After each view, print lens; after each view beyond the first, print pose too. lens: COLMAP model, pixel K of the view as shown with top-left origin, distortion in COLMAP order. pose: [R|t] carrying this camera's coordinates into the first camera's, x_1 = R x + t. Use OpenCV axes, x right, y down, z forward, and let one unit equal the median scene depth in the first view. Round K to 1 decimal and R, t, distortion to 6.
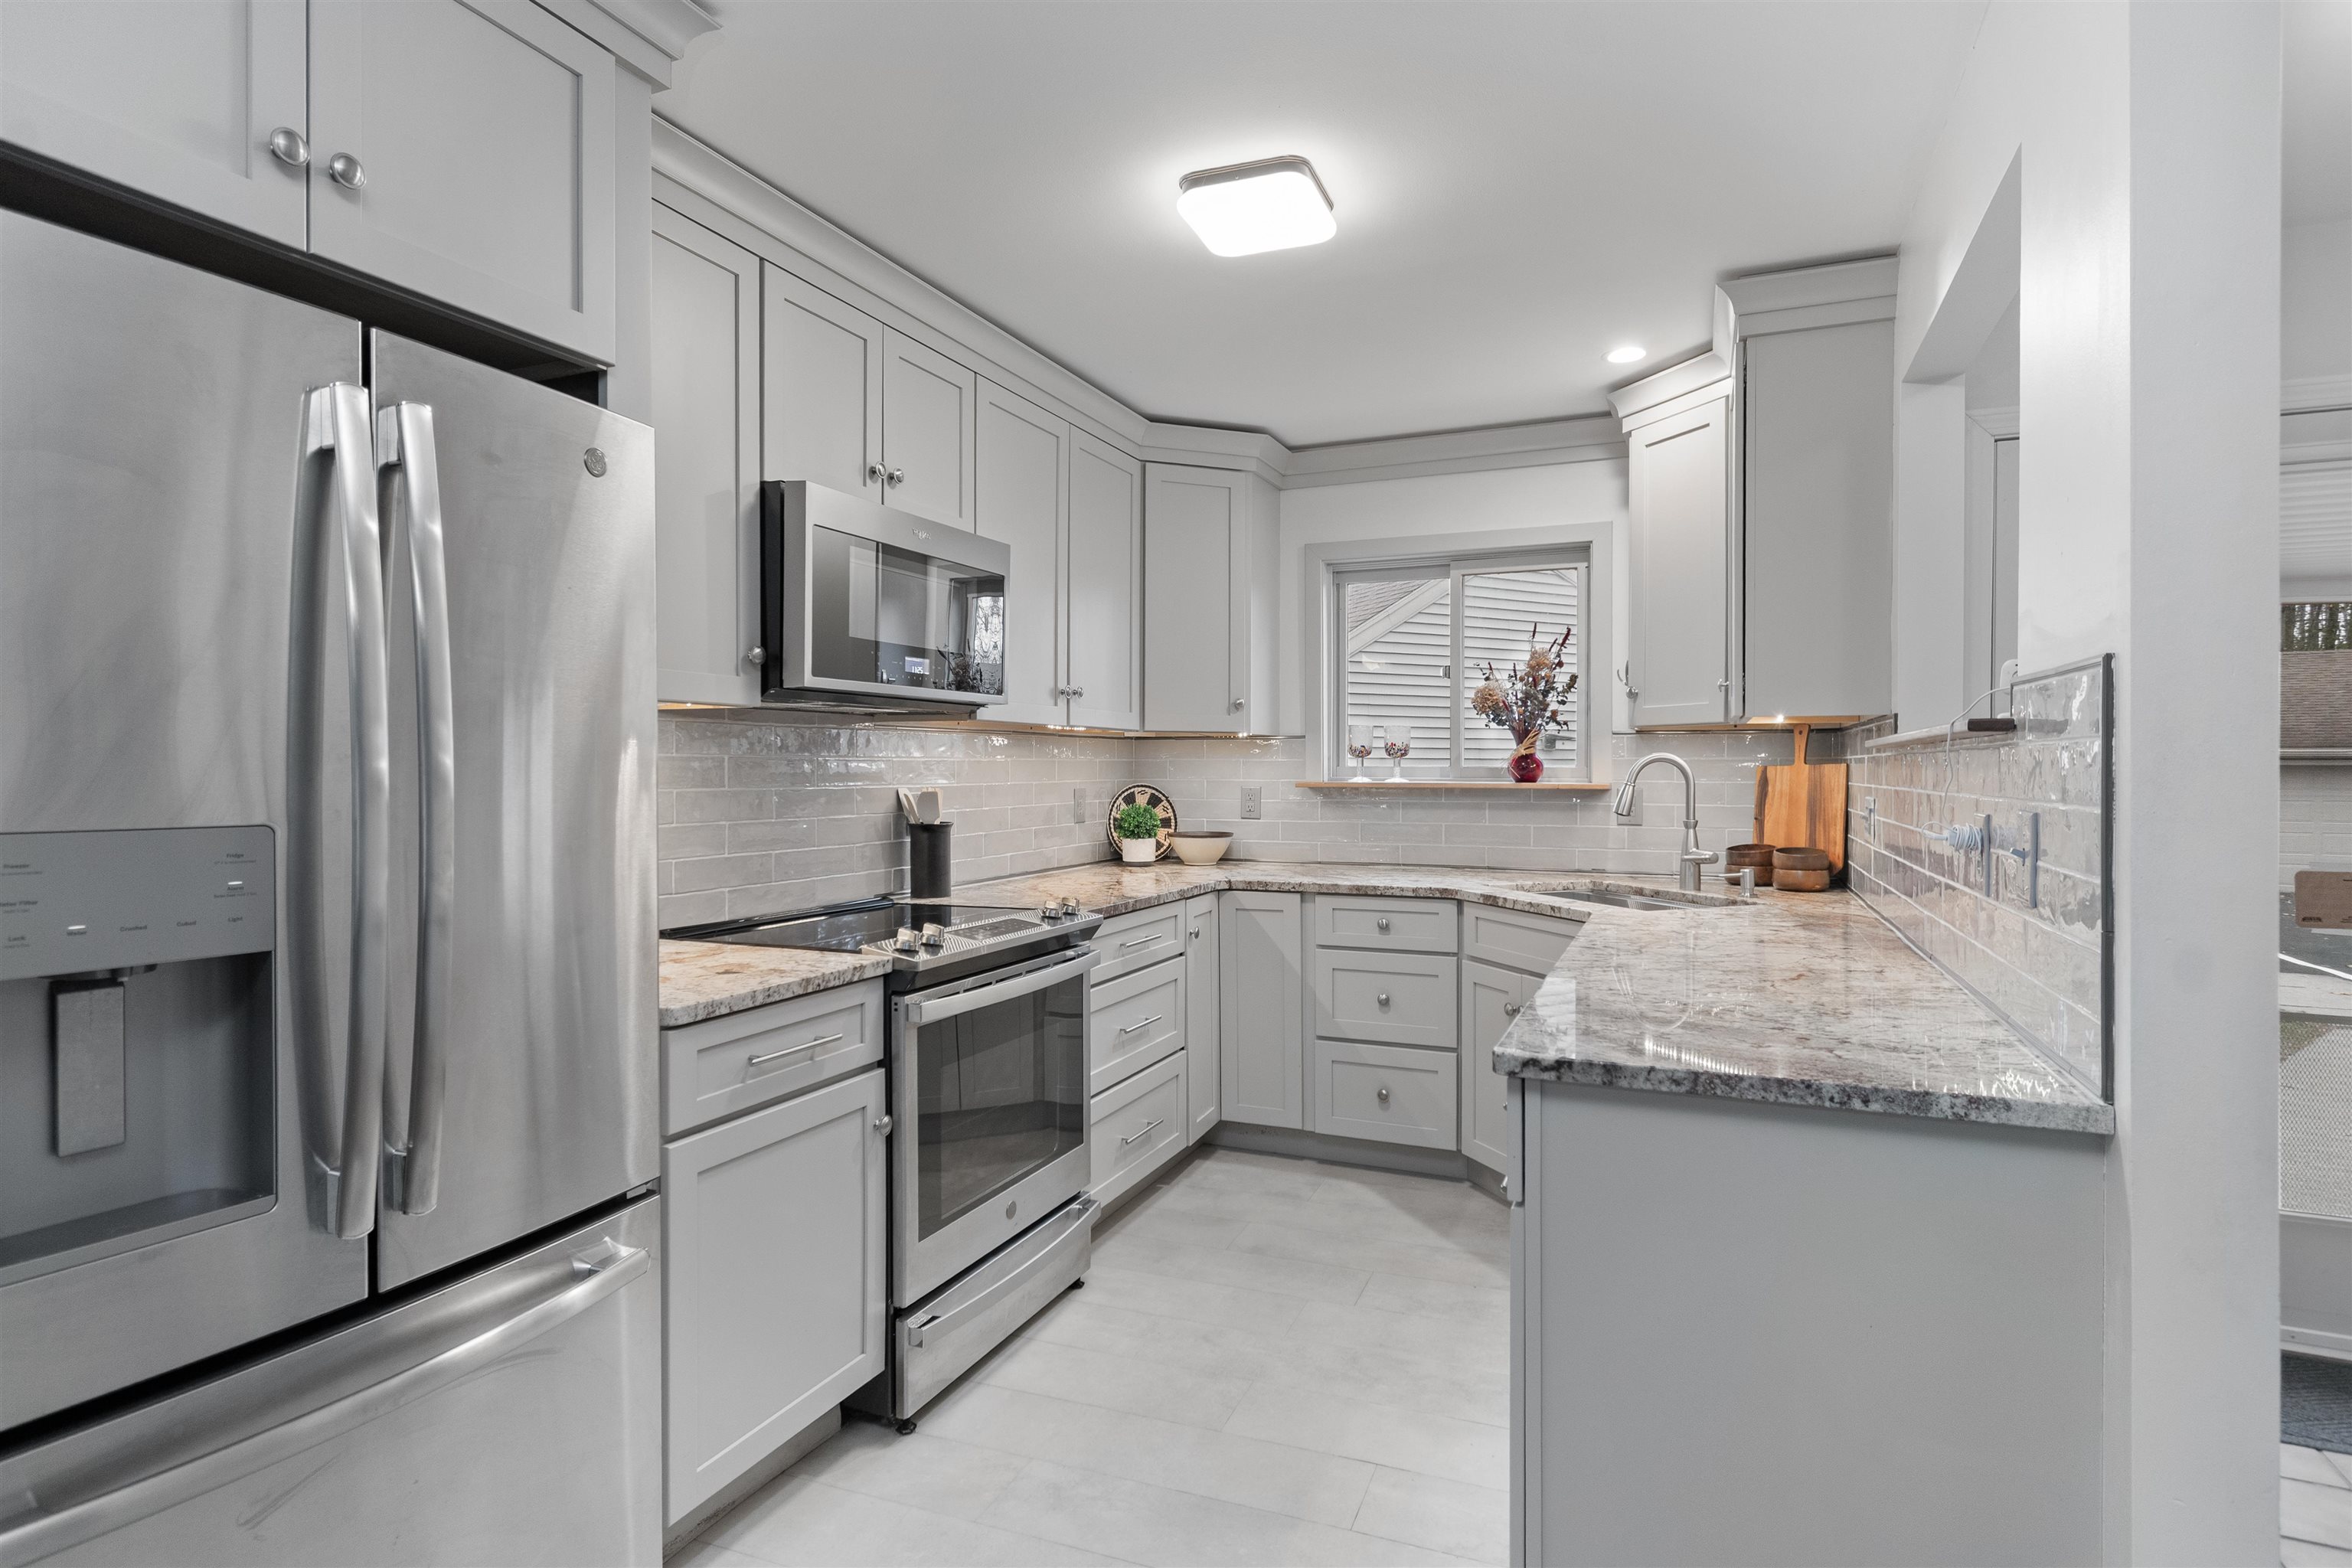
lens RADIAL K [[1178.4, 0, 1189.2], [0, 1178.4, 766.3], [0, 0, 1]] dist [0.002448, -0.000085]
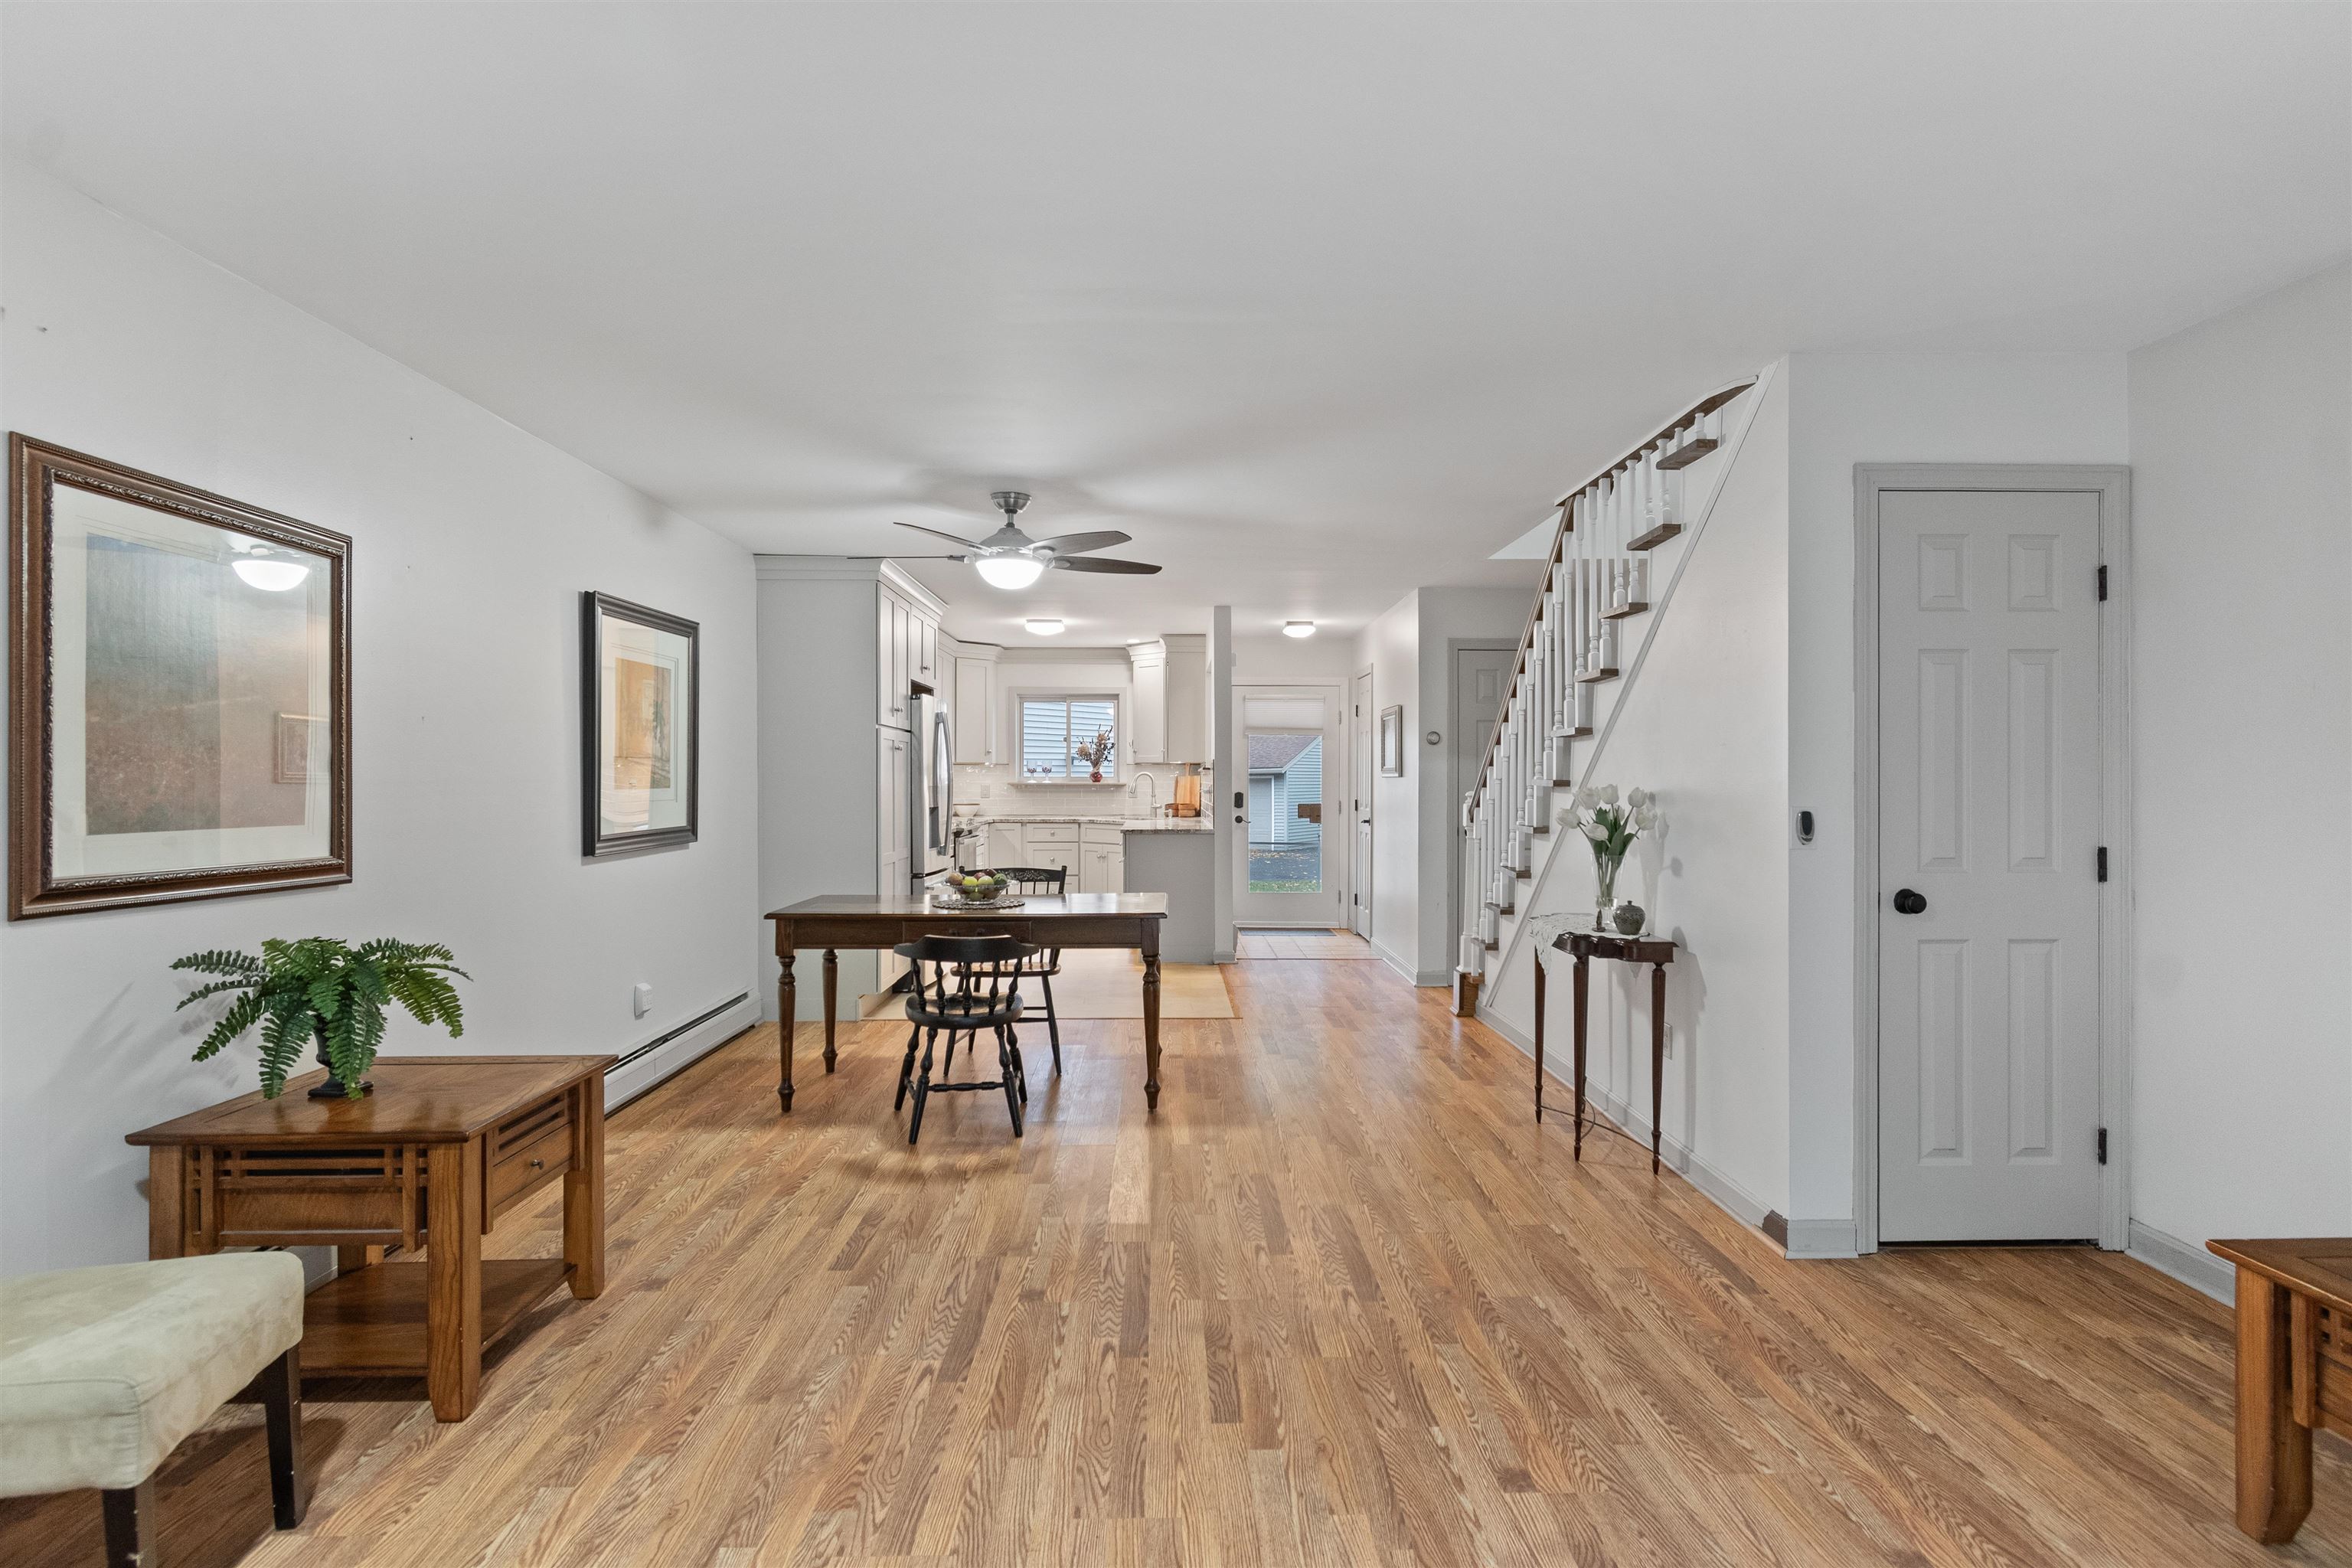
lens RADIAL K [[1178.4, 0, 1189.2], [0, 1178.4, 766.3], [0, 0, 1]] dist [0.002448, -0.000085]
pose [[0.905699, 0.001562, 0.423919, -0.693934], [0.002514, 0.999956, -0.009056, 0.002437], [-0.423914, 0.009267, 0.905655, -1.596507]]
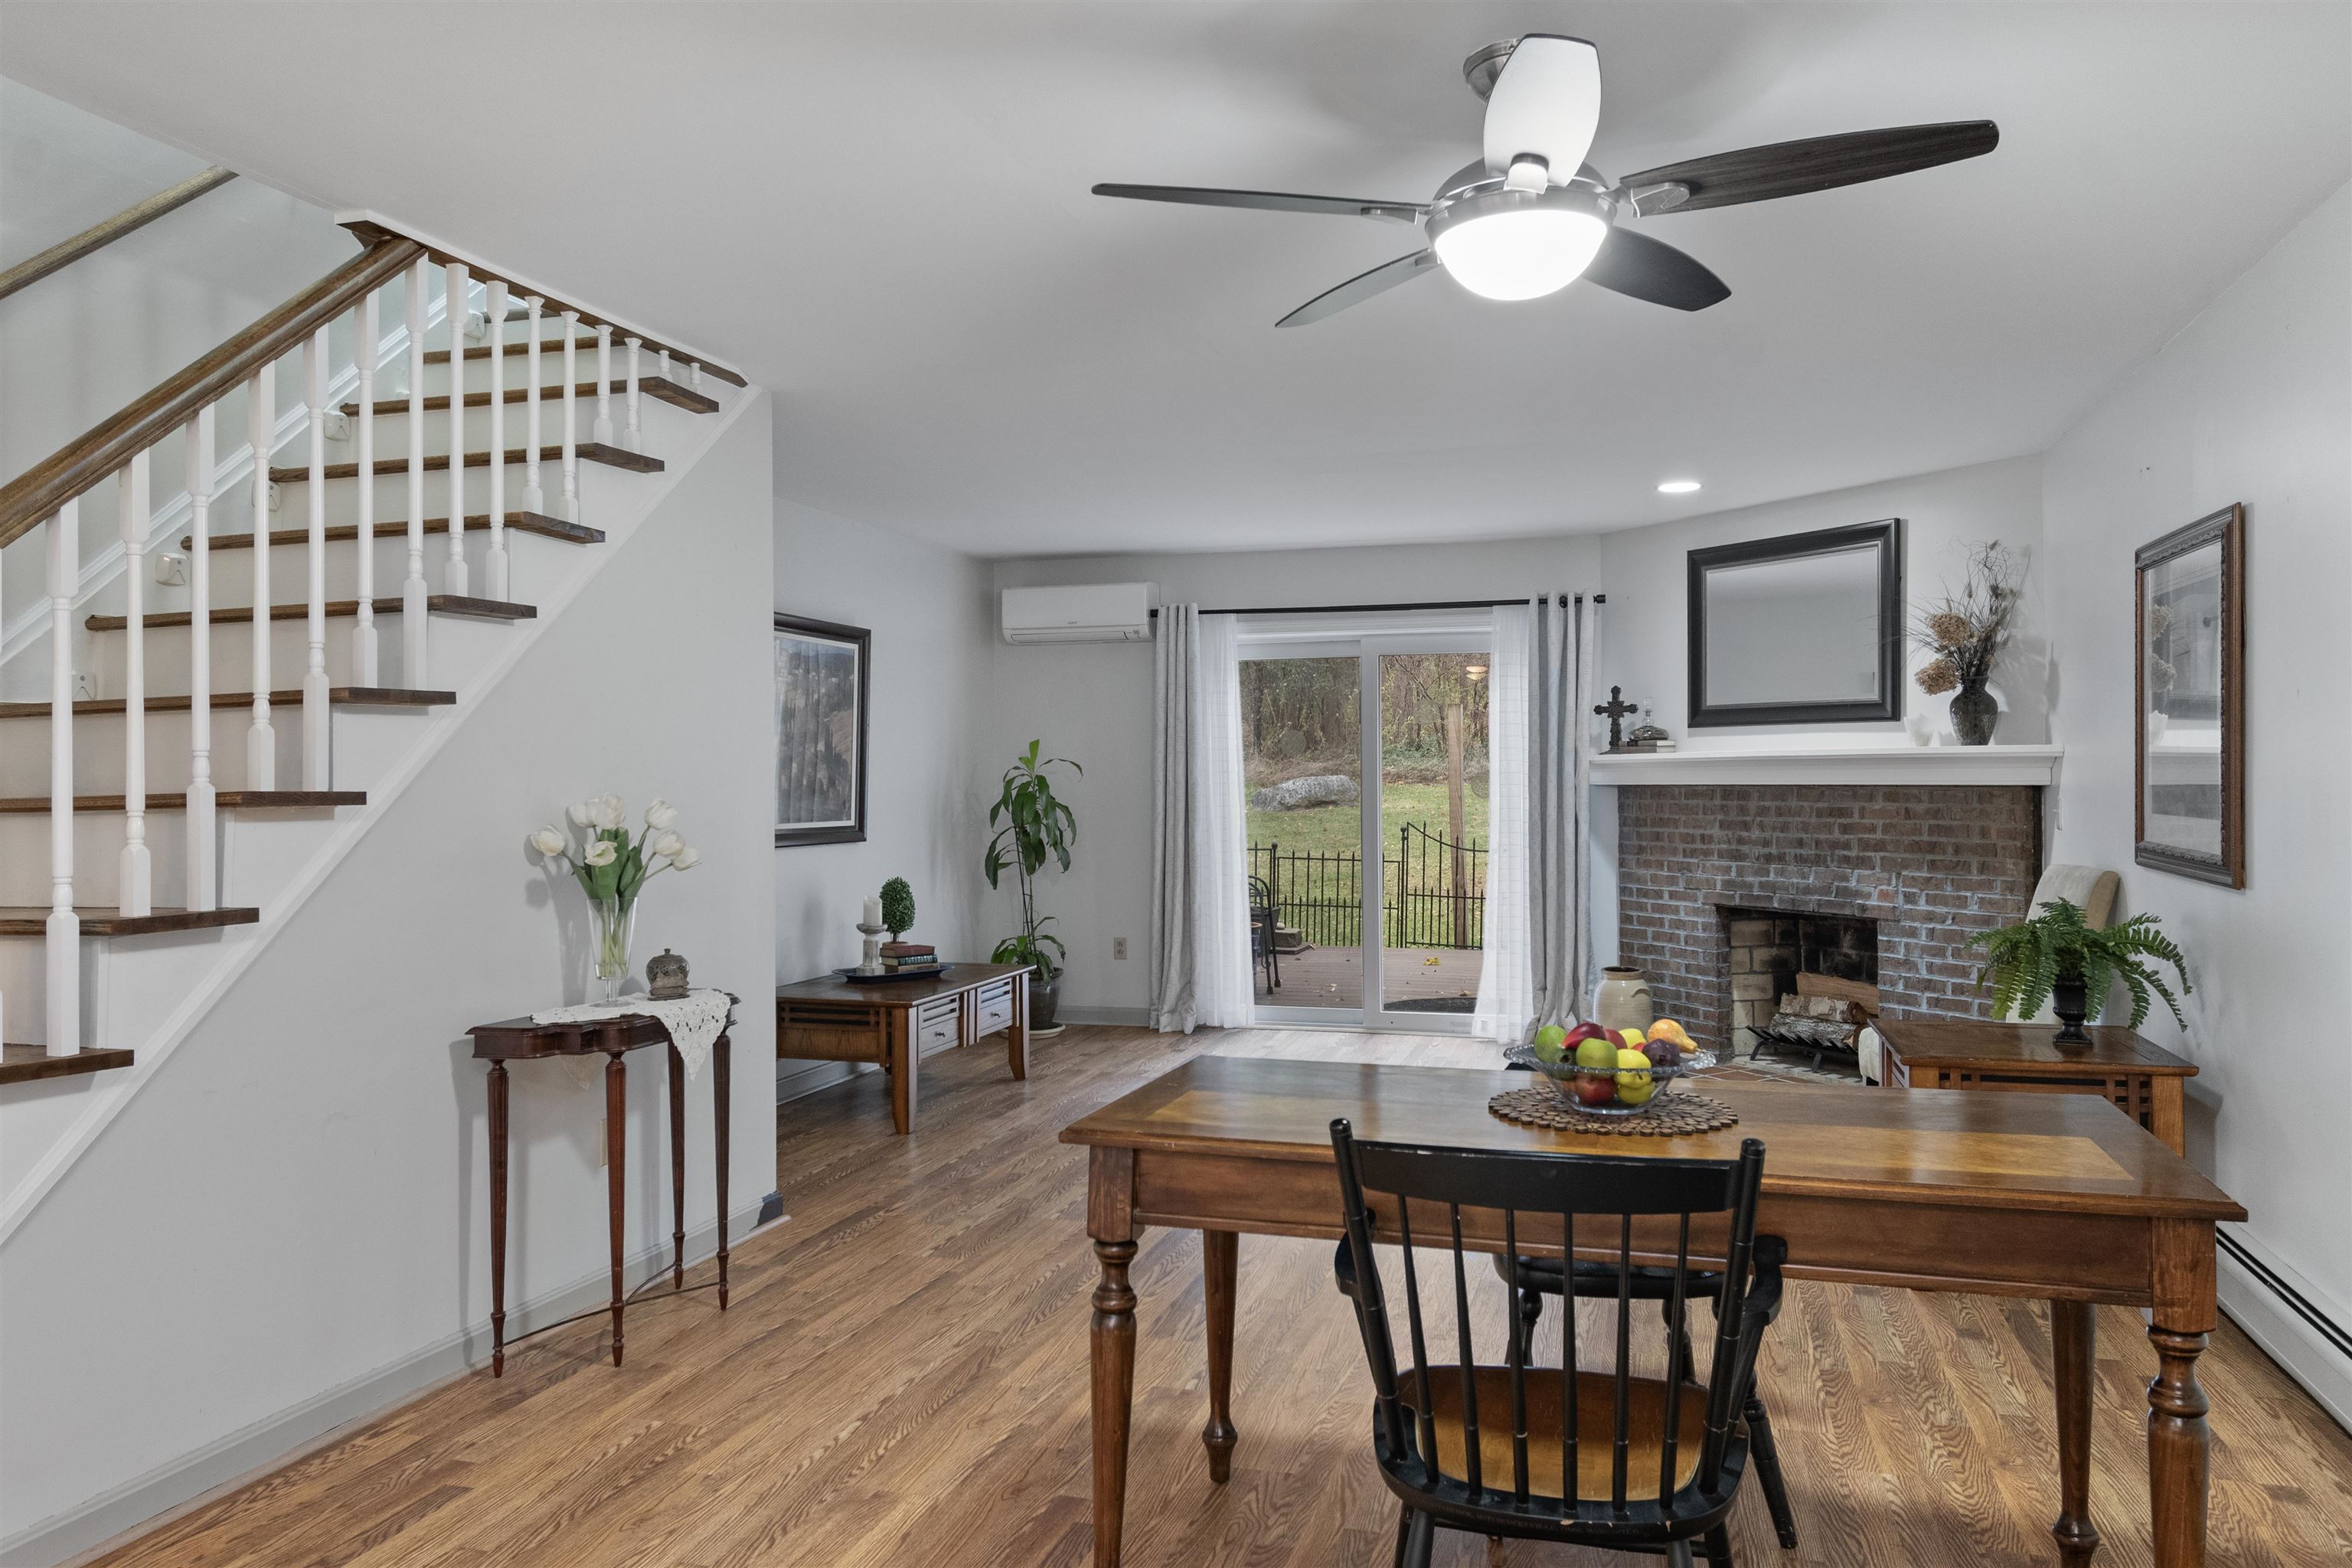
lens RADIAL K [[1660.4, 0, 1184.4], [0, 1660.4, 762.1], [0, 0, 1]] dist [0.000902, -0.000280]
pose [[-0.992004, 0.003696, -0.126151, -0.106280], [0.004711, 0.999959, -0.007749, 0.000109], [0.126117, -0.008281, -0.991981, 0.289872]]
